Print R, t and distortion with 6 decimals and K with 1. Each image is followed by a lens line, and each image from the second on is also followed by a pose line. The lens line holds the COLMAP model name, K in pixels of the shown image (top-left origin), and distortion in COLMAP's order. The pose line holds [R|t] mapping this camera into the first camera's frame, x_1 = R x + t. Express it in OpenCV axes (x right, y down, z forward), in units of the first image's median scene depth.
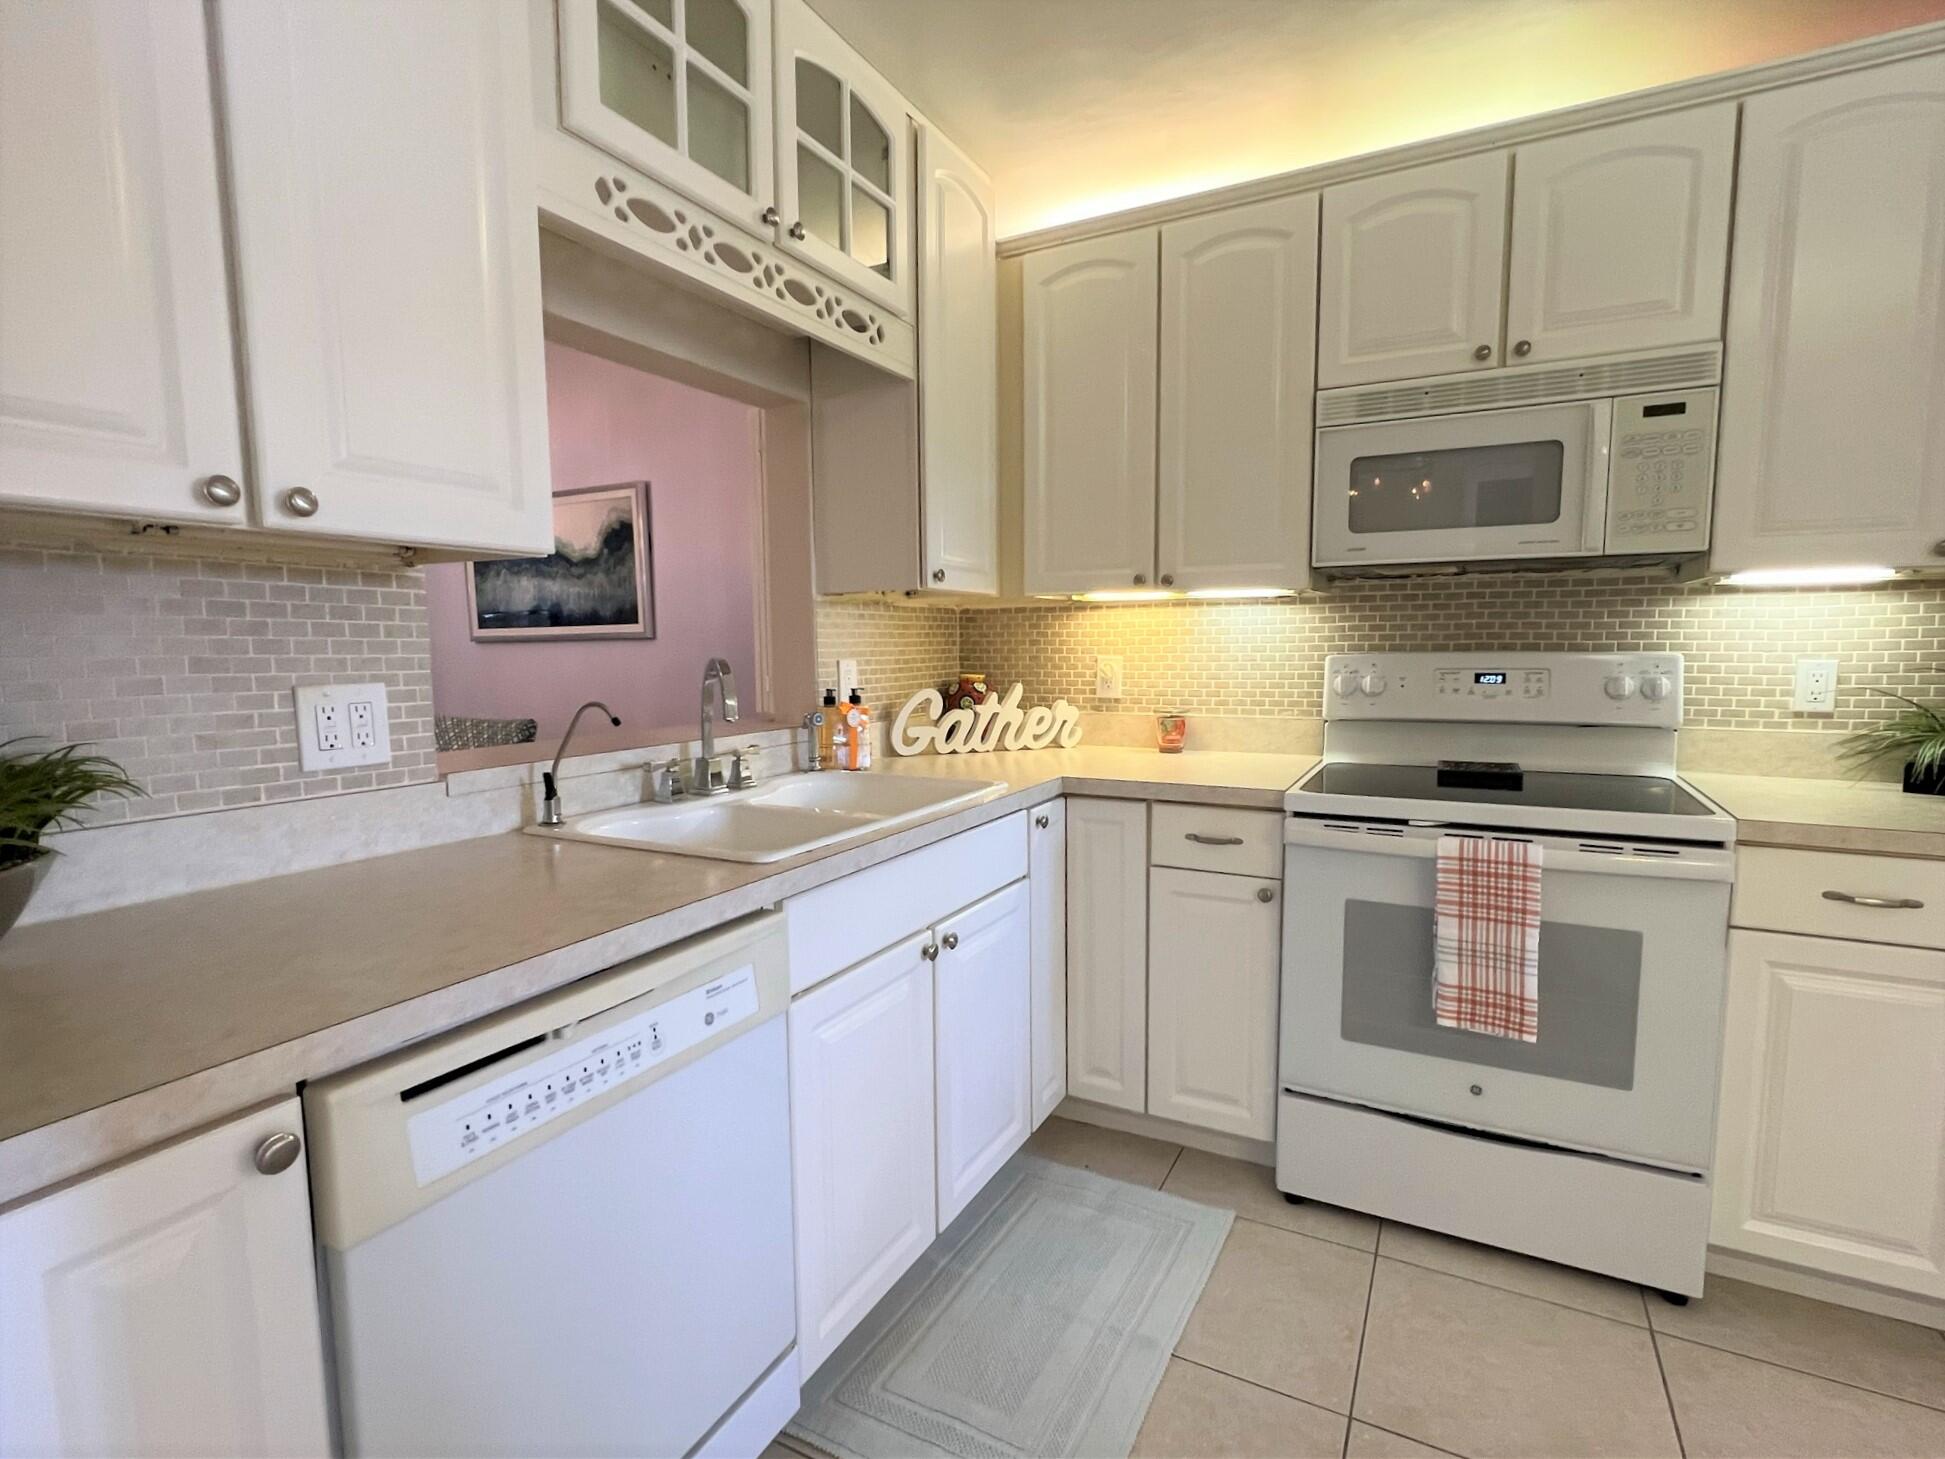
lens RADIAL K [[944.0, 0, 970.4], [0, 944.0, 730.1], [0, 0, 1]] dist [0.001522, -0.000337]
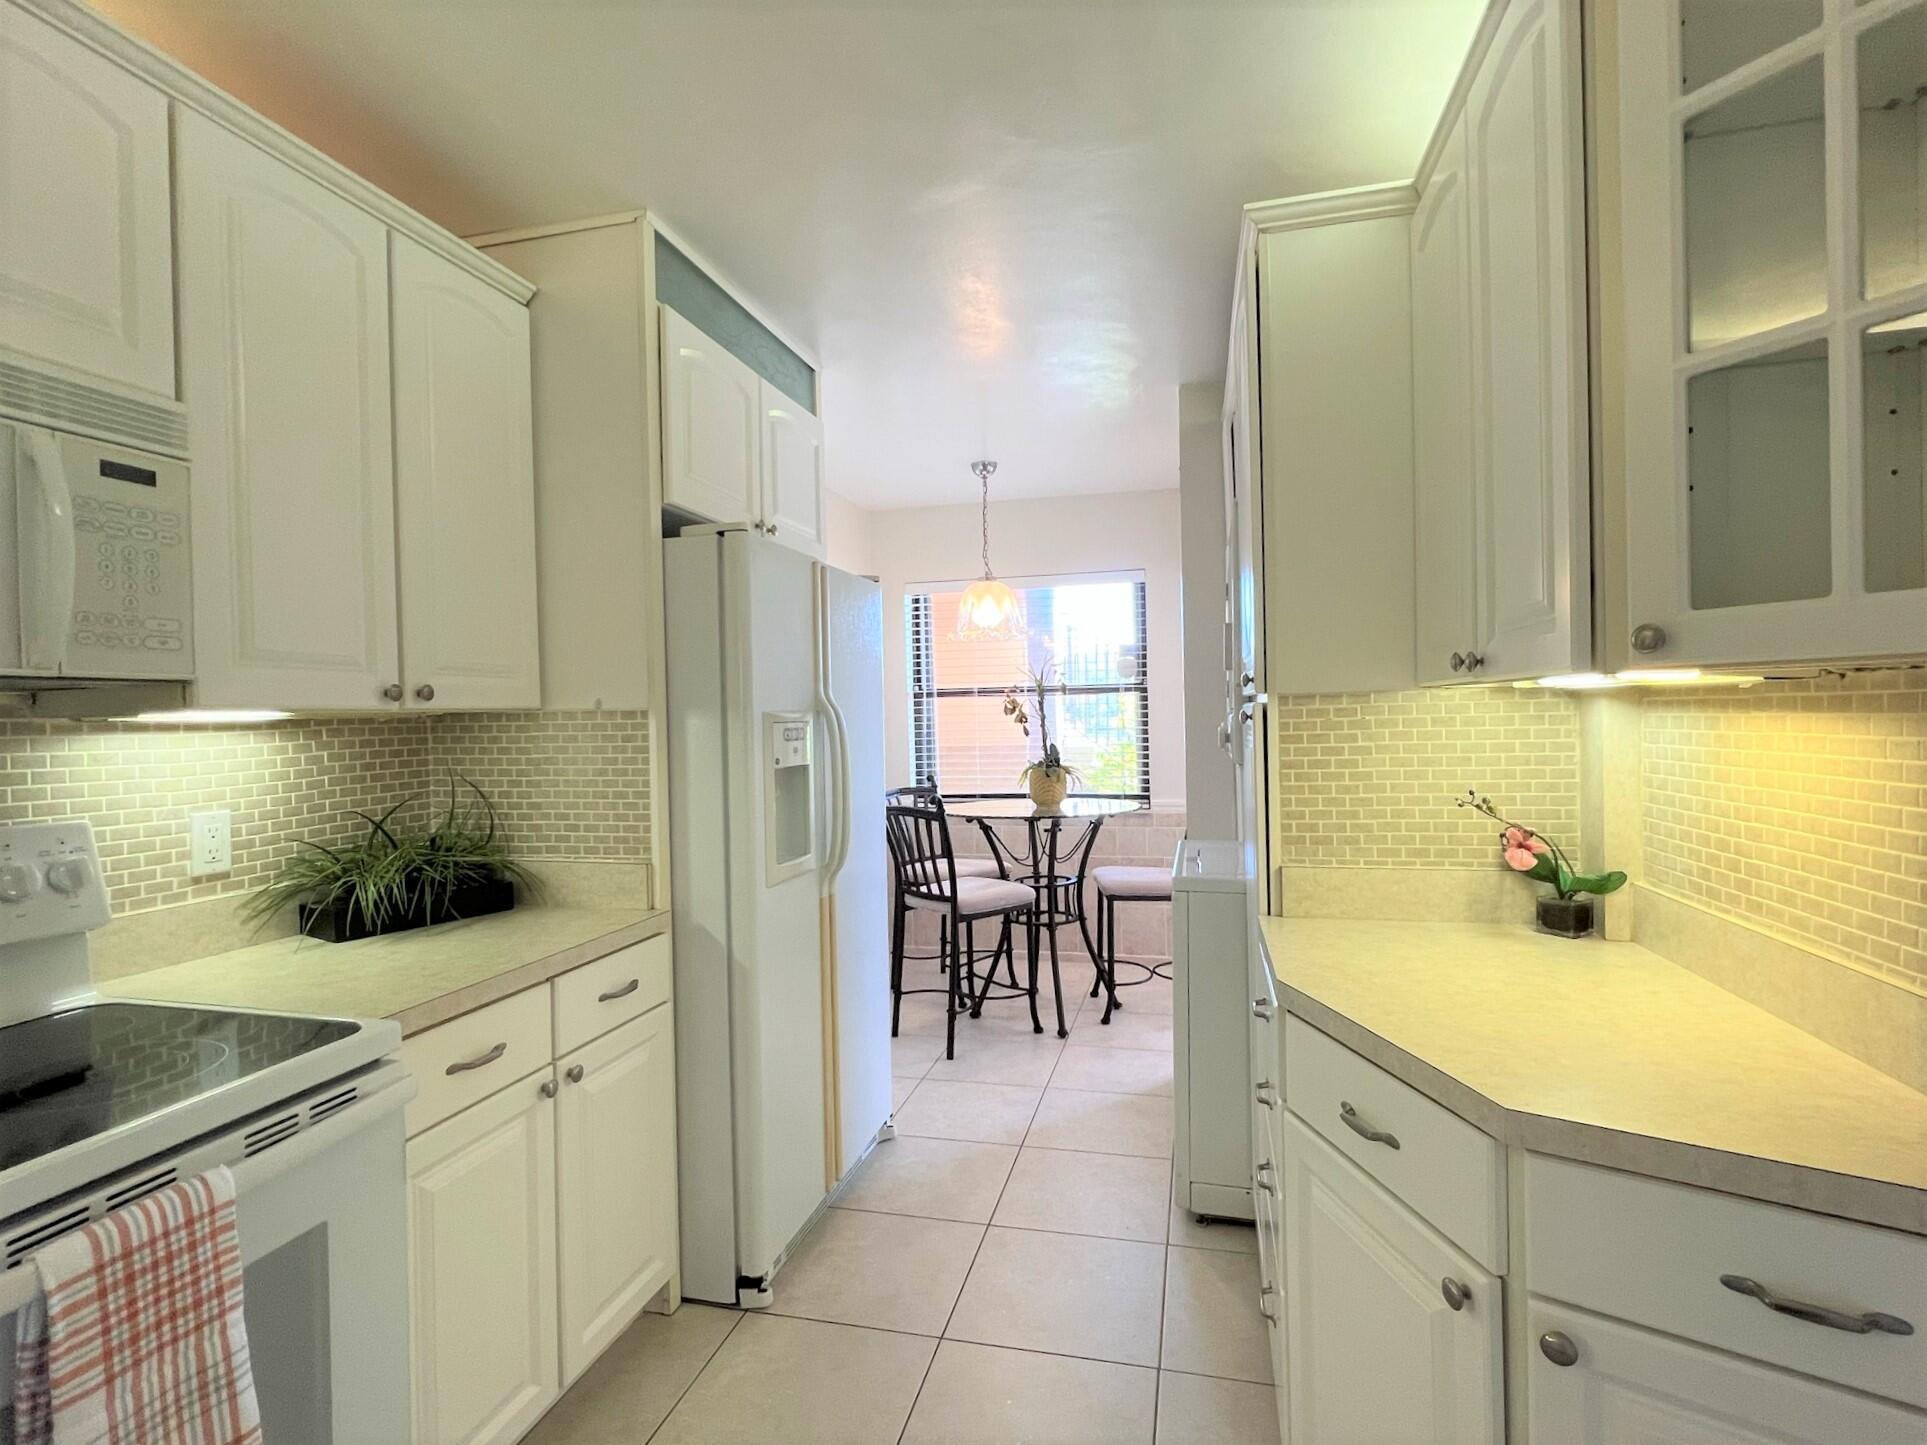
lens RADIAL K [[935.3, 0, 961.7], [0, 935.3, 723.4], [0, 0, 1]] dist [0.001522, -0.000337]
pose [[-0.236400, 0.003221, 0.971651, -0.071543], [0.115788, 0.992962, 0.024879, -0.102584], [-0.964732, 0.118387, -0.235109, 0.583534]]
